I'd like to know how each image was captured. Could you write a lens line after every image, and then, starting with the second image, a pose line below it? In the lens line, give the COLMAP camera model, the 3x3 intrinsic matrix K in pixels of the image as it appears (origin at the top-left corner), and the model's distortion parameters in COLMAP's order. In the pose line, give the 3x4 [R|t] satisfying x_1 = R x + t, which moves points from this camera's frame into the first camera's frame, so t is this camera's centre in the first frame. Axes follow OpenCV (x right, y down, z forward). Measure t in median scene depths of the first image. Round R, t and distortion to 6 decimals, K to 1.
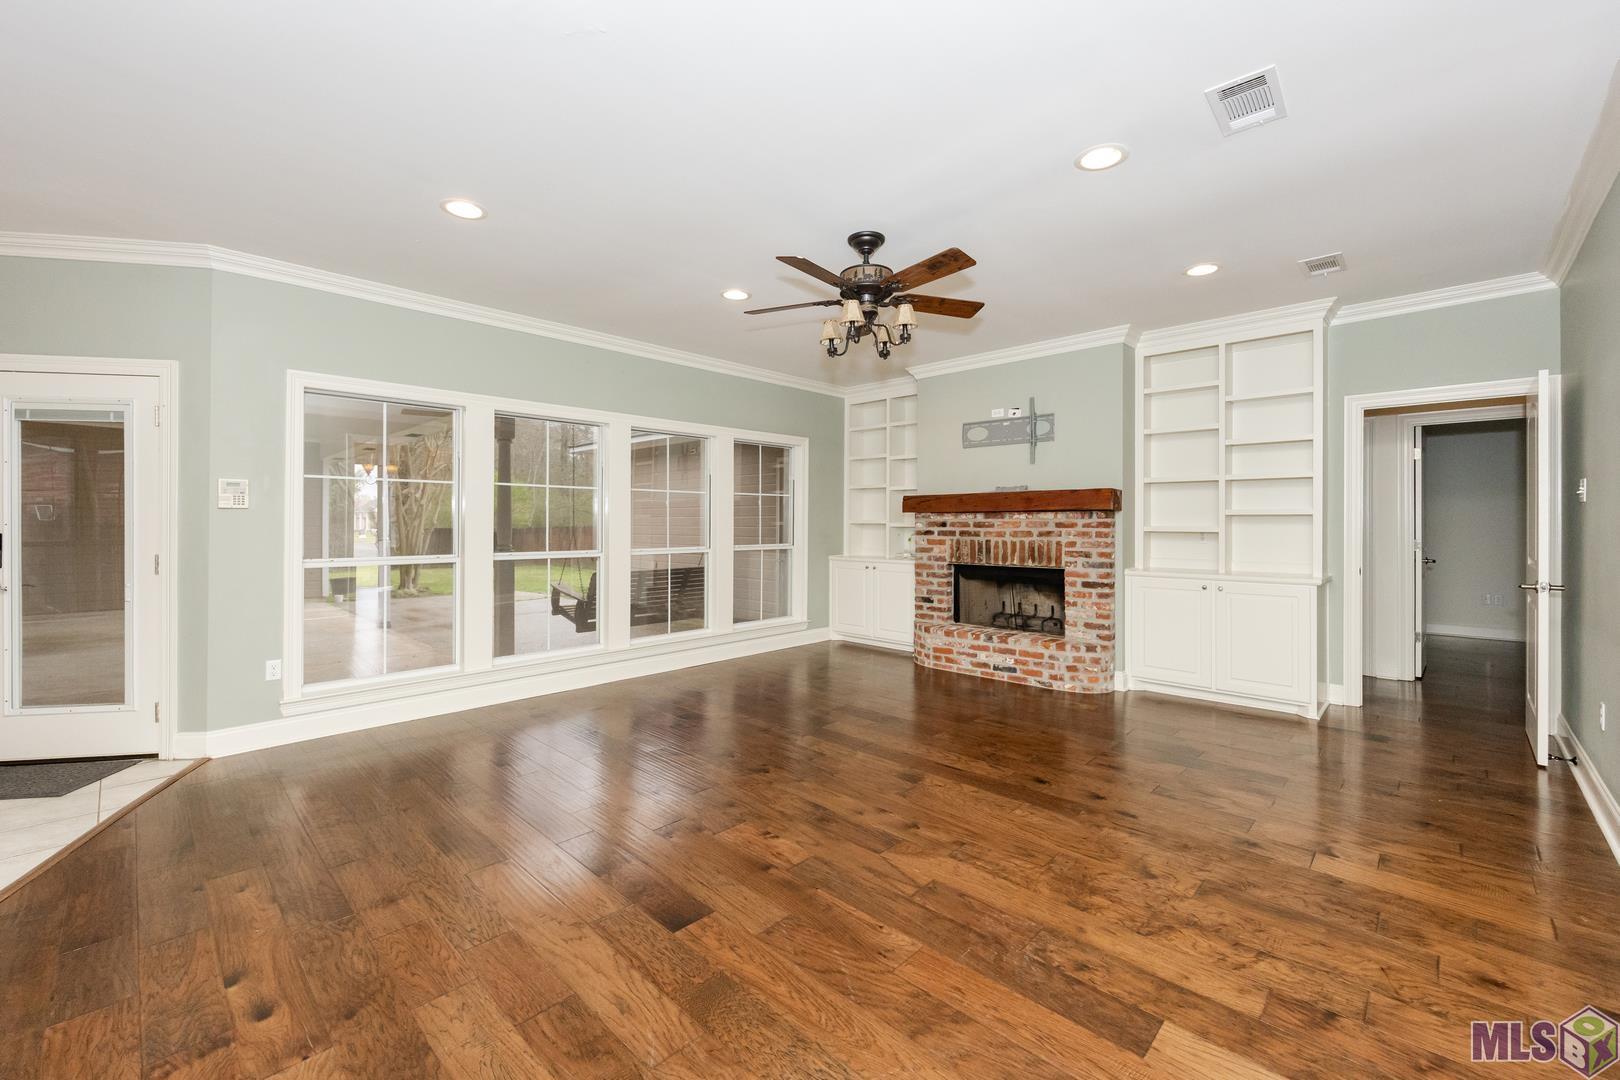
lens RADIAL K [[658.9, 0, 858.8], [0, 658.9, 514.6], [0, 0, 1]] dist [-0.004403, -0.001576]
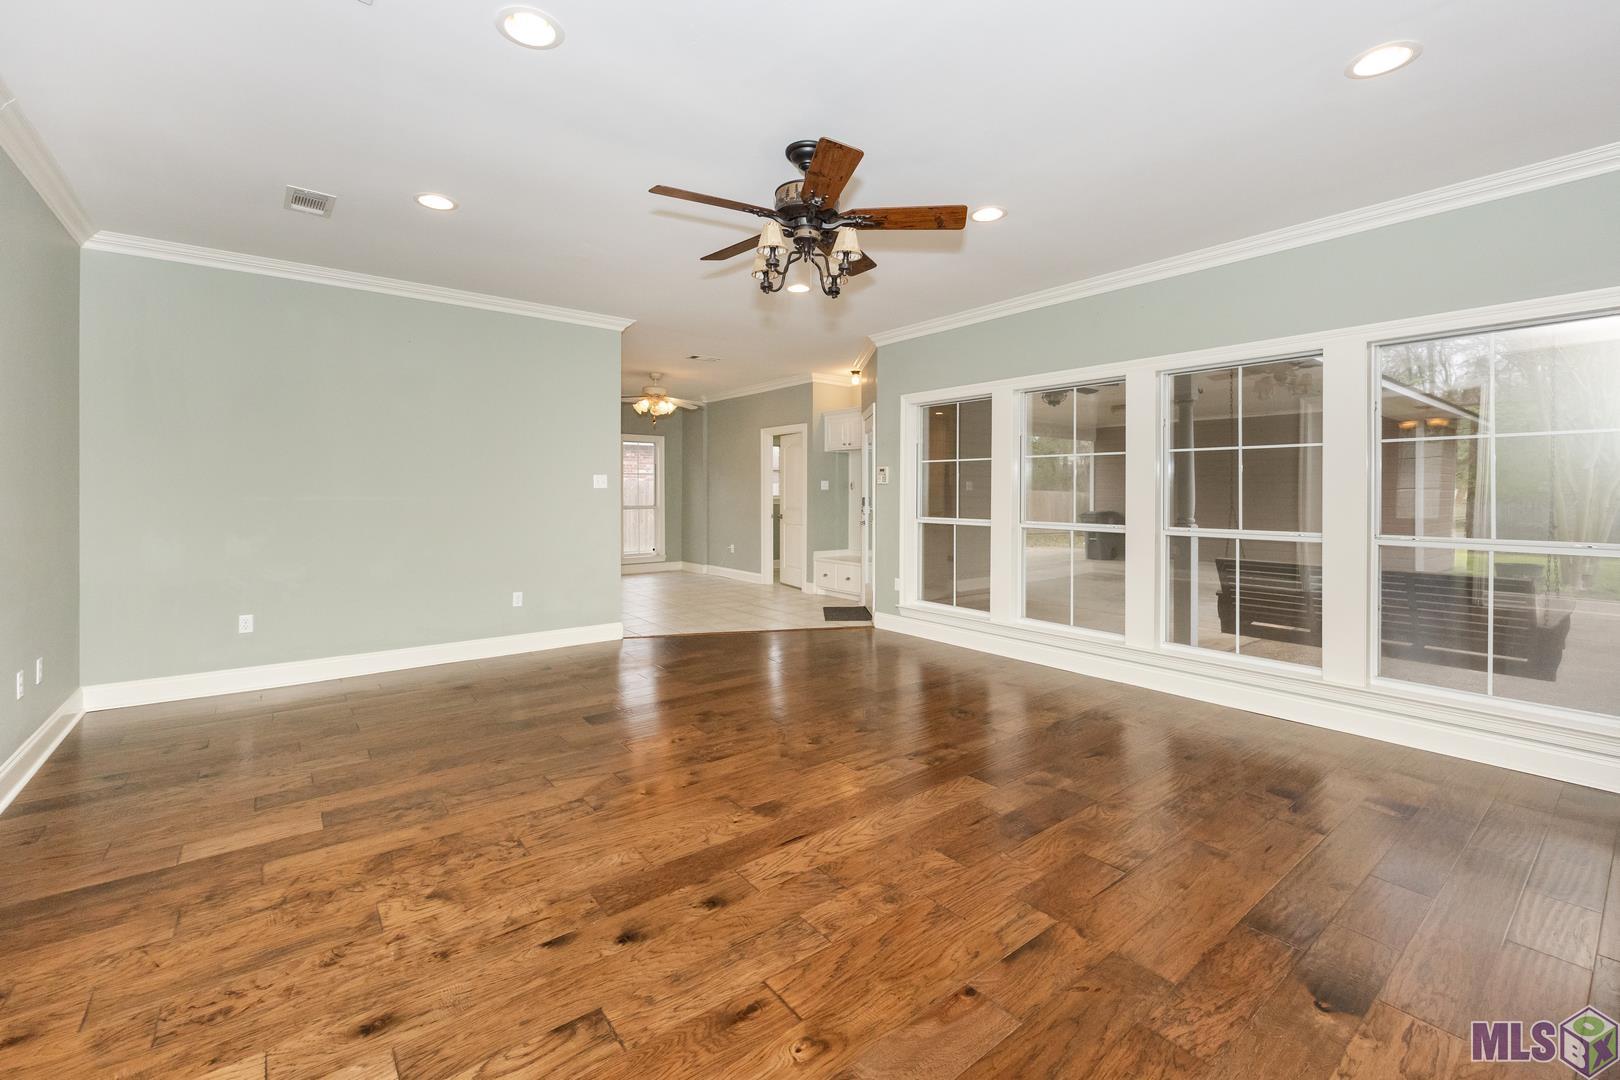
lens RADIAL K [[658.9, 0, 748.1], [0, 658.9, 497.6], [0, 0, 1]] dist [-0.004403, -0.001576]
pose [[-0.216831, 0.005809, -0.976192, 0.547788], [0.010032, 0.999943, 0.003722, 0.010902], [0.976158, -0.008986, -0.216877, 0.730067]]
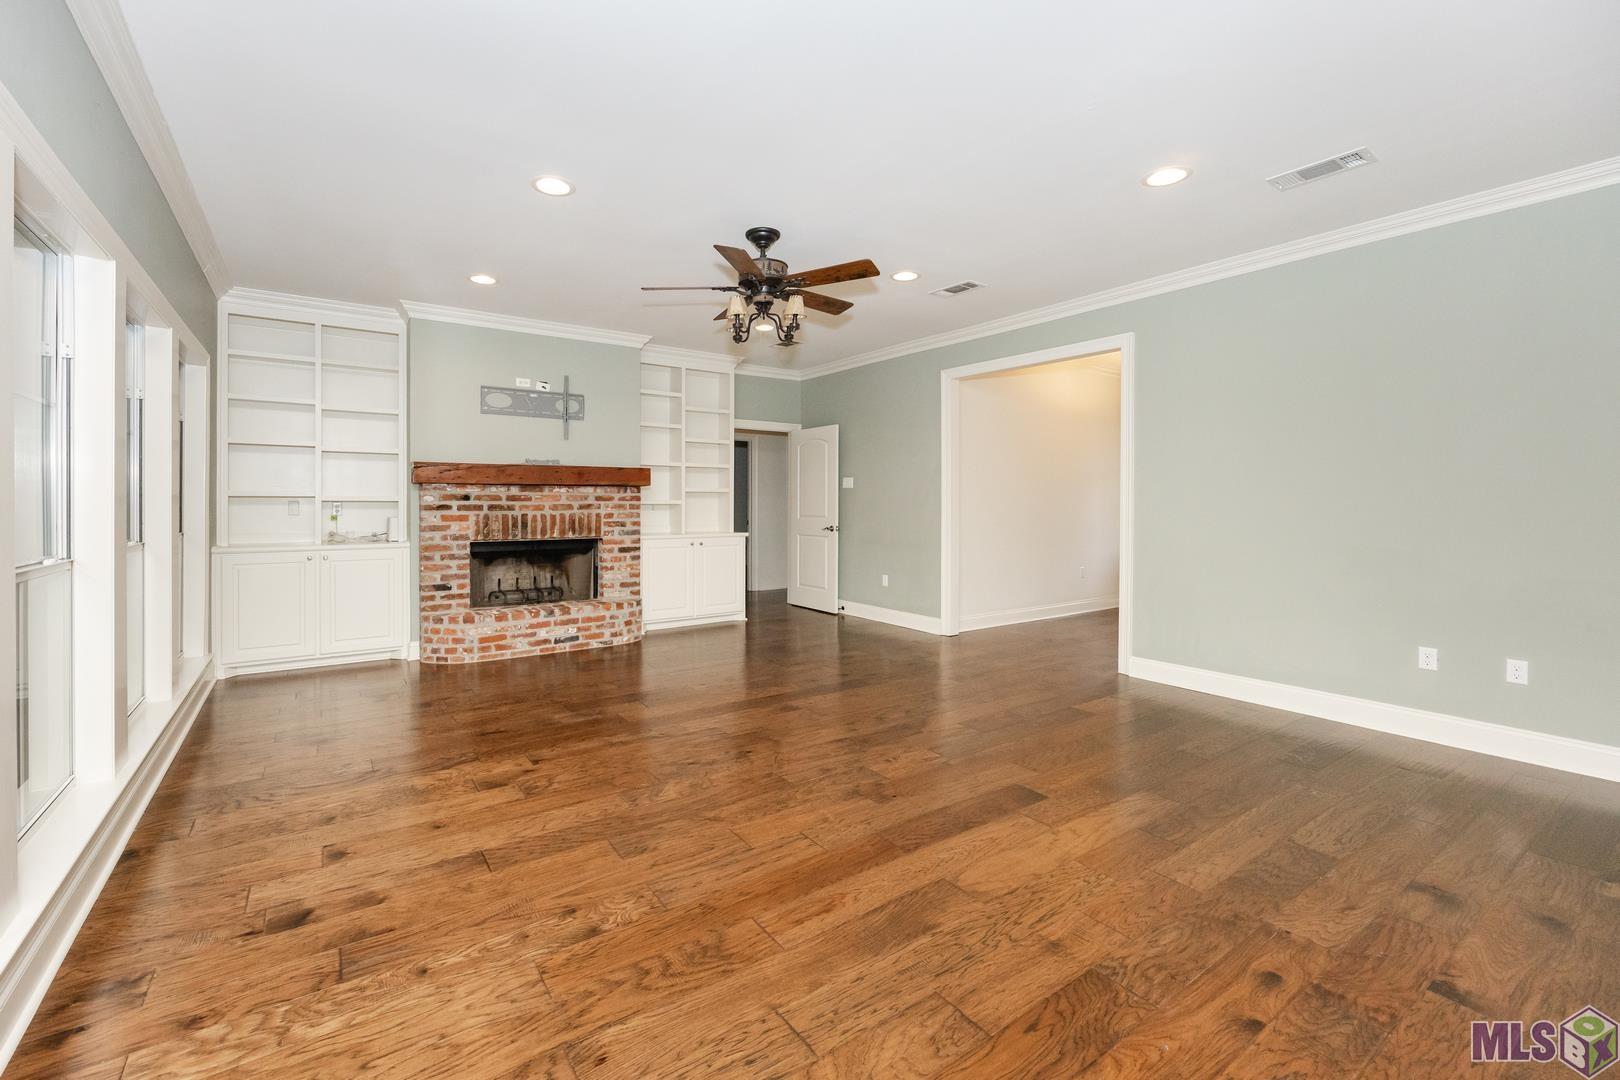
lens RADIAL K [[658.9, 0, 702.2], [0, 658.9, 503.3], [0, 0, 1]] dist [-0.004403, -0.001576]
pose [[0.293009, -0.001798, 0.956108, -0.699521], [-0.012711, 0.999903, 0.005776, 0.015273], [-0.956025, -0.013846, 0.292958, 0.511129]]
